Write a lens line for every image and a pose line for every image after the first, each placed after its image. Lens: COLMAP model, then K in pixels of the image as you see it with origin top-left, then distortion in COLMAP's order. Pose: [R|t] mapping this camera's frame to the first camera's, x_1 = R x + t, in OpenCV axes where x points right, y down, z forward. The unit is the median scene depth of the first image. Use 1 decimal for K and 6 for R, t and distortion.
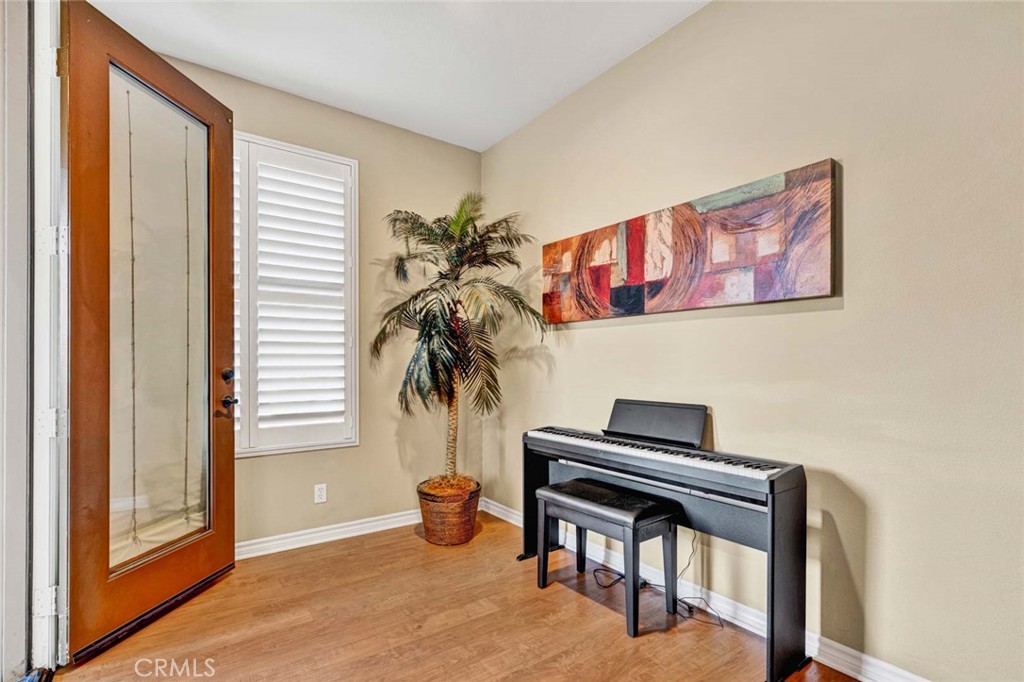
lens RADIAL K [[427.0, 0, 508.9], [0, 427.0, 364.6], [0, 0, 1]] dist [0.000191, -0.000126]
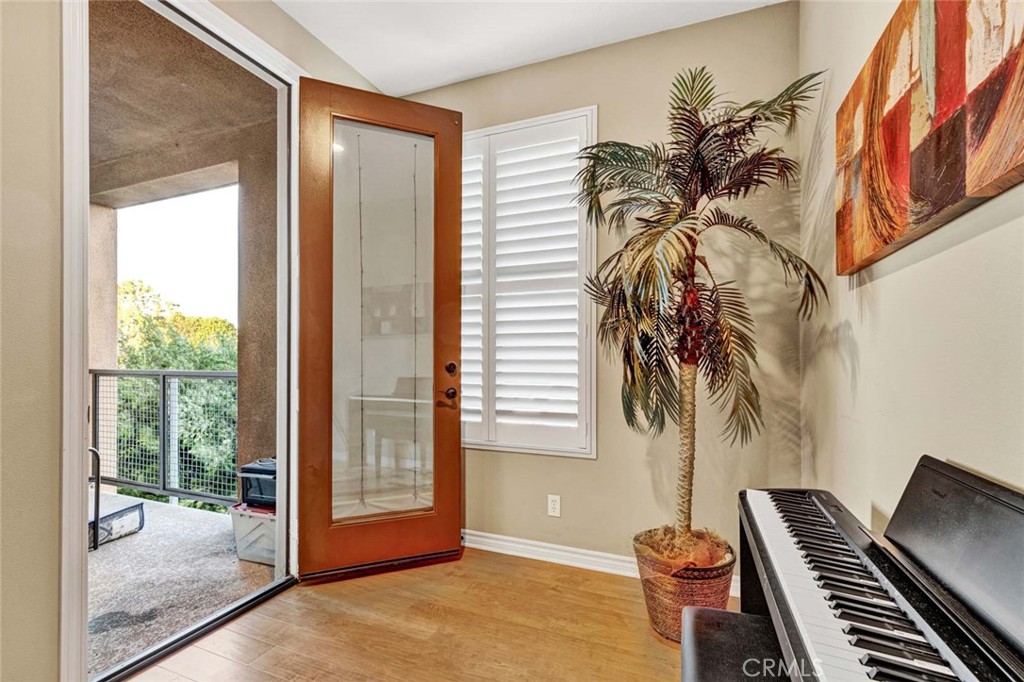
lens RADIAL K [[468.4, 0, 508.0], [0, 468.4, 359.3], [0, 0, 1]] dist [-0.002941, -0.000196]
pose [[0.565902, 0.005382, -0.824455, 0.347043], [-0.004712, 0.999983, 0.003293, -0.000829], [0.824459, 0.002022, 0.565918, 0.446456]]
